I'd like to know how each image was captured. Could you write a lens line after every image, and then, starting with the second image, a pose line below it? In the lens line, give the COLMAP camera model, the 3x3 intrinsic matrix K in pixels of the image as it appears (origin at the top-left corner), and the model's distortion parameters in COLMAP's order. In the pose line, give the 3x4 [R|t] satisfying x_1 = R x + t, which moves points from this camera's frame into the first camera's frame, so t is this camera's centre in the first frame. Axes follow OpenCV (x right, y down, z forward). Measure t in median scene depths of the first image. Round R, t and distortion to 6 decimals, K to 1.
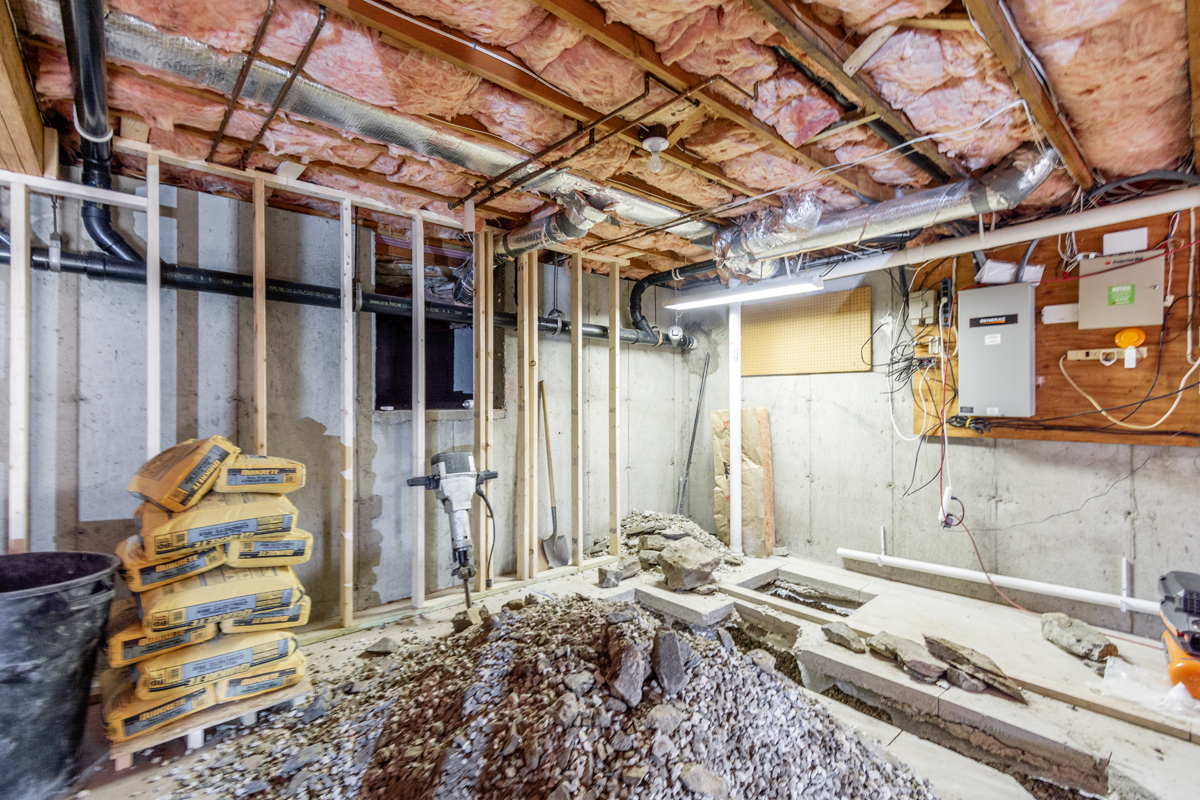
lens RADIAL K [[542.4, 0, 607.8], [0, 542.4, 403.8], [0, 0, 1]] dist [-0.002619, -0.001478]
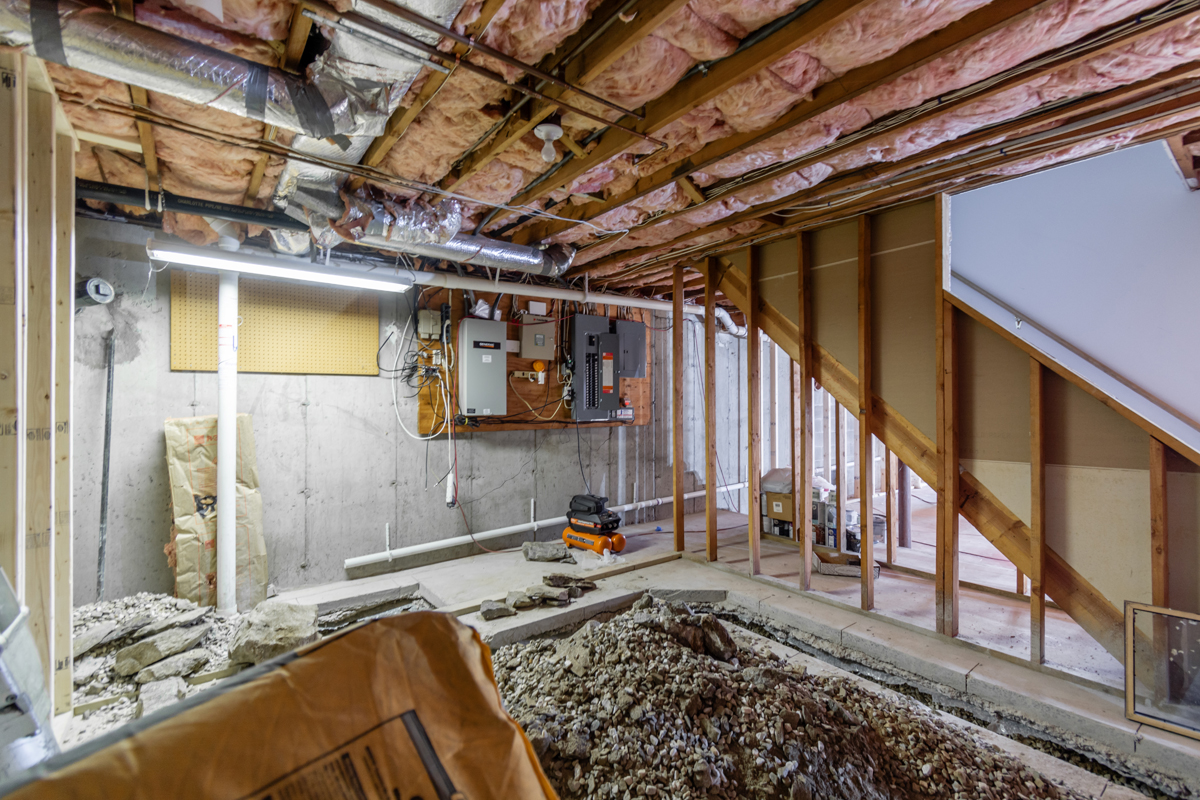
lens RADIAL K [[542.4, 0, 596.2], [0, 542.4, 398.6], [0, 0, 1]] dist [-0.002619, -0.001478]
pose [[0.069003, 0.001990, 0.997614, -0.596774], [0.007559, 0.999968, -0.002517, -0.012874], [-0.997588, 0.007714, 0.068986, 0.600342]]
